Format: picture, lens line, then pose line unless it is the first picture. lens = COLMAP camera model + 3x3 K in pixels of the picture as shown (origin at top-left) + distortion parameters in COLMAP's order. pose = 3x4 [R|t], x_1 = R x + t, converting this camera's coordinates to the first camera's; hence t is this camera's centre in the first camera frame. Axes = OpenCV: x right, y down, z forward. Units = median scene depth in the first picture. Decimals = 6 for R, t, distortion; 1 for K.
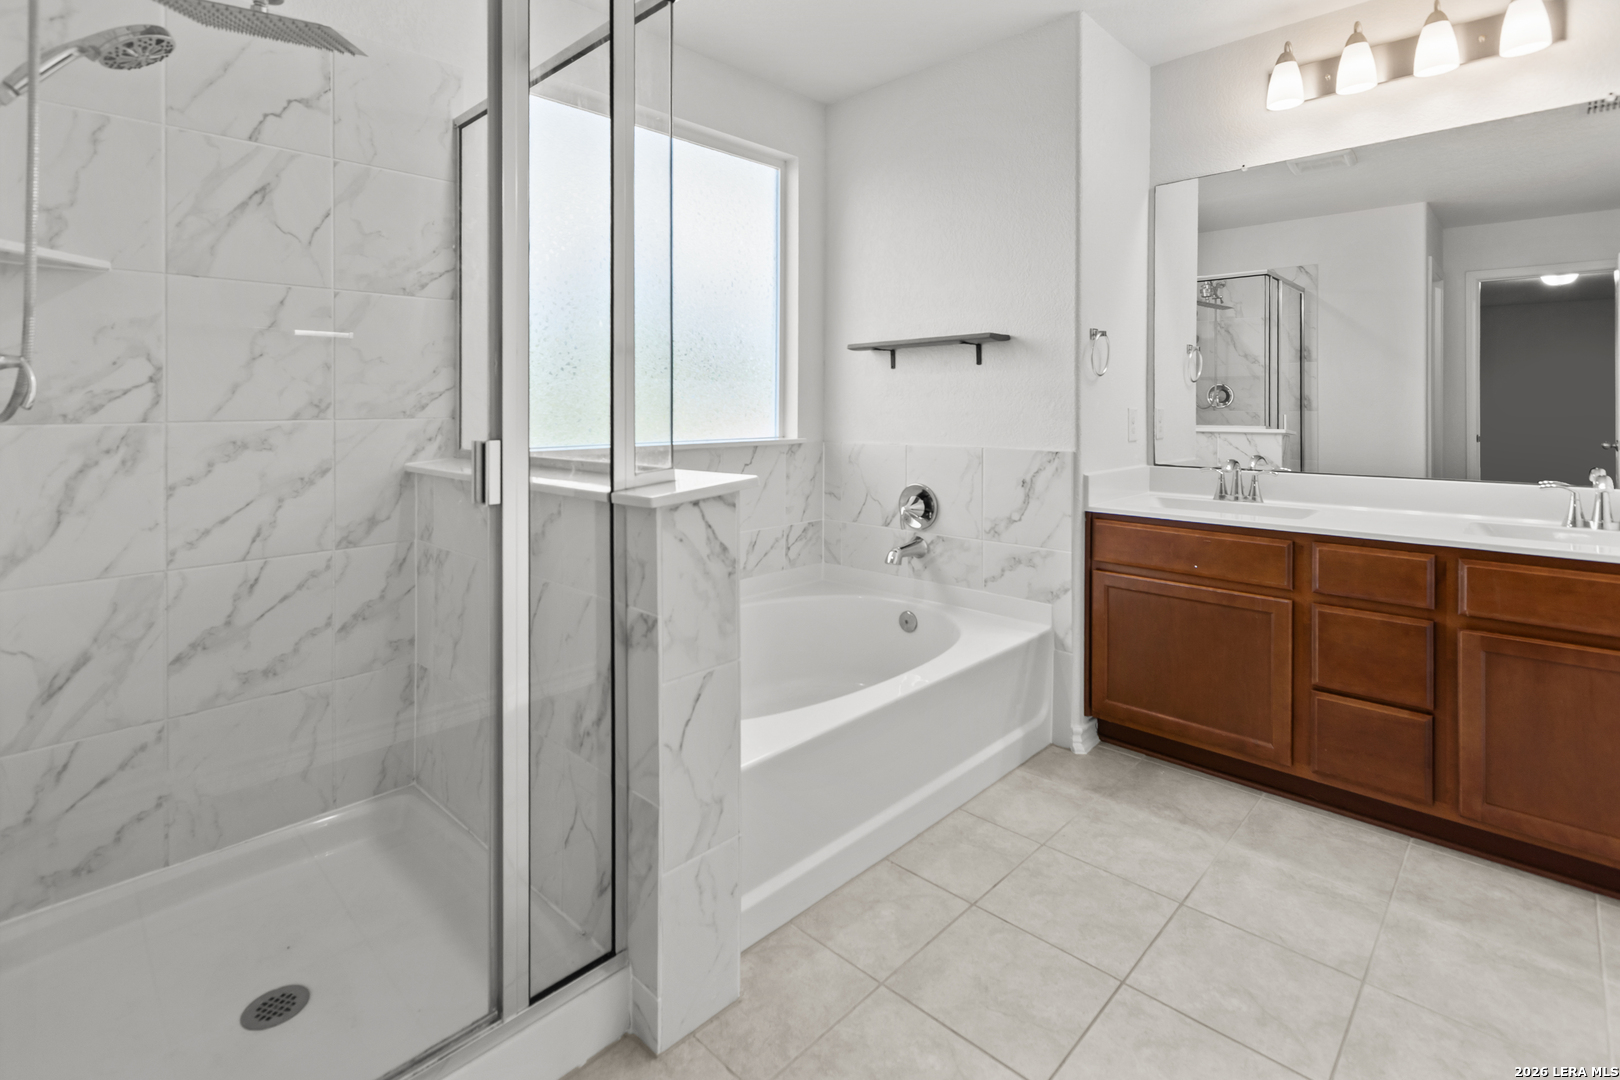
lens RADIAL K [[759.9, 0, 810.0], [0, 759.9, 540.0], [0, 0, 1]] dist [0.004051, -0.003399]
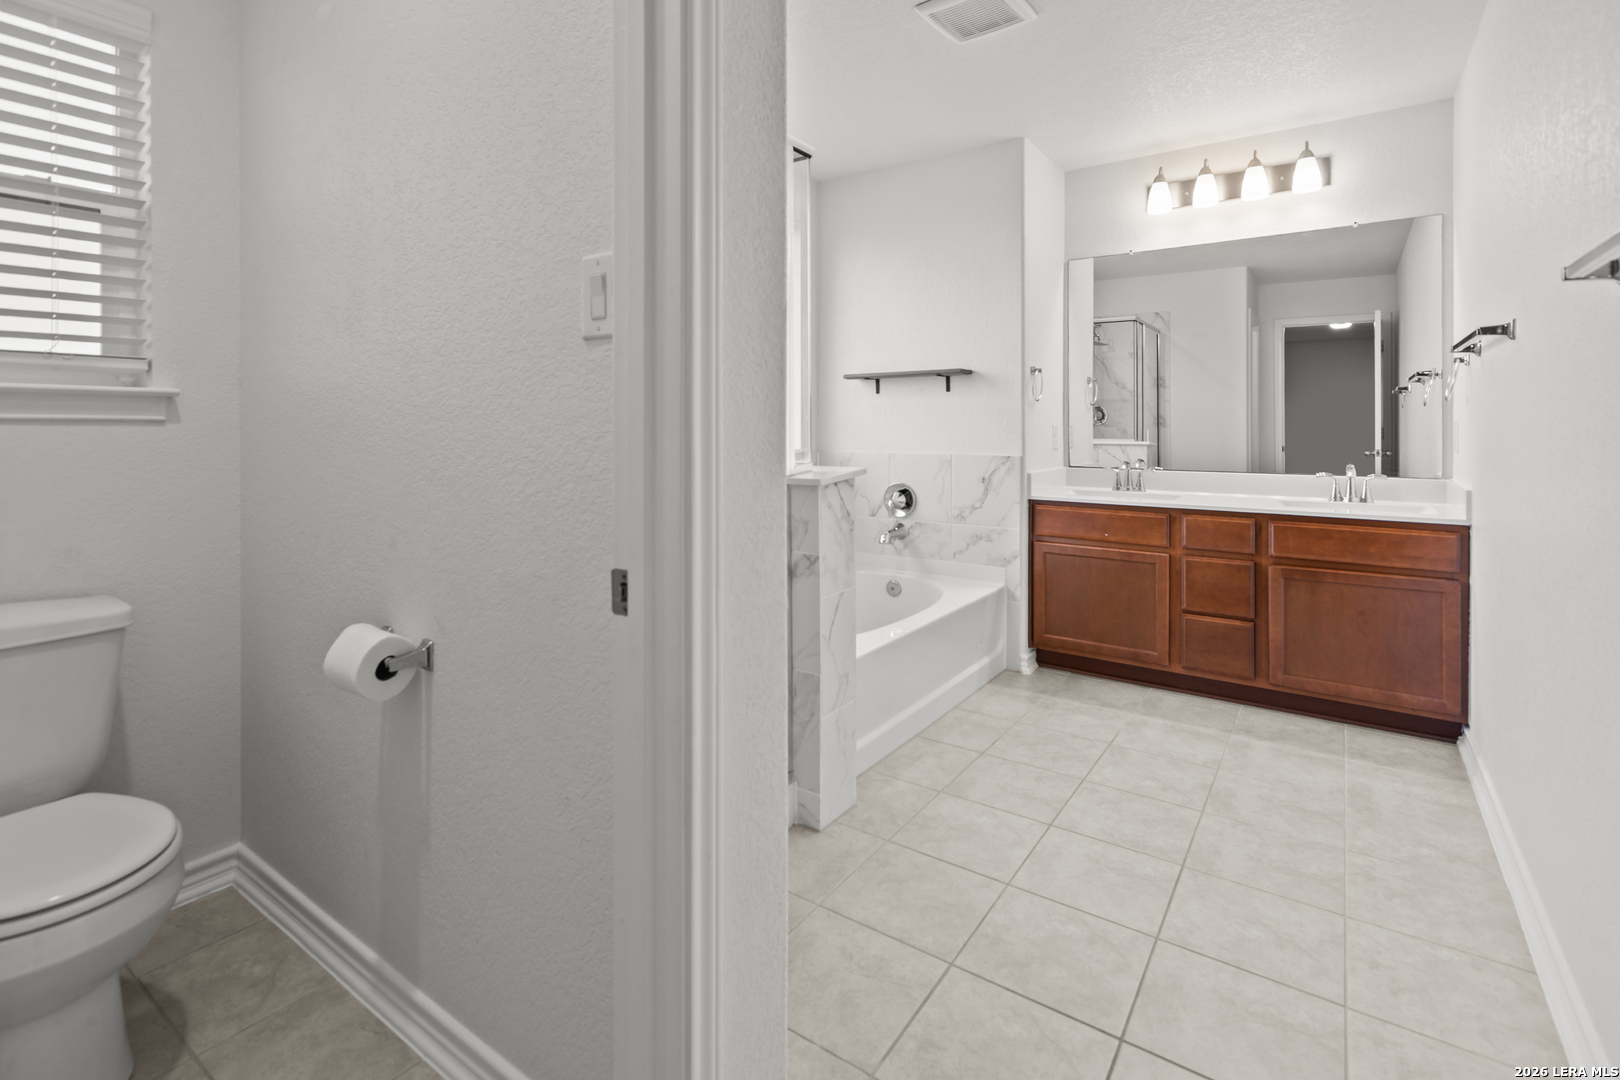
lens RADIAL K [[742.3, 0, 808.4], [0, 742.3, 581.9], [0, 0, 1]] dist [-0.001489, 0.000125]
pose [[0.988621, -0.030852, 0.147231, -0.280197], [0.025648, 0.998982, 0.037112, 0.061225], [-0.148227, -0.032914, 0.988406, -0.333855]]
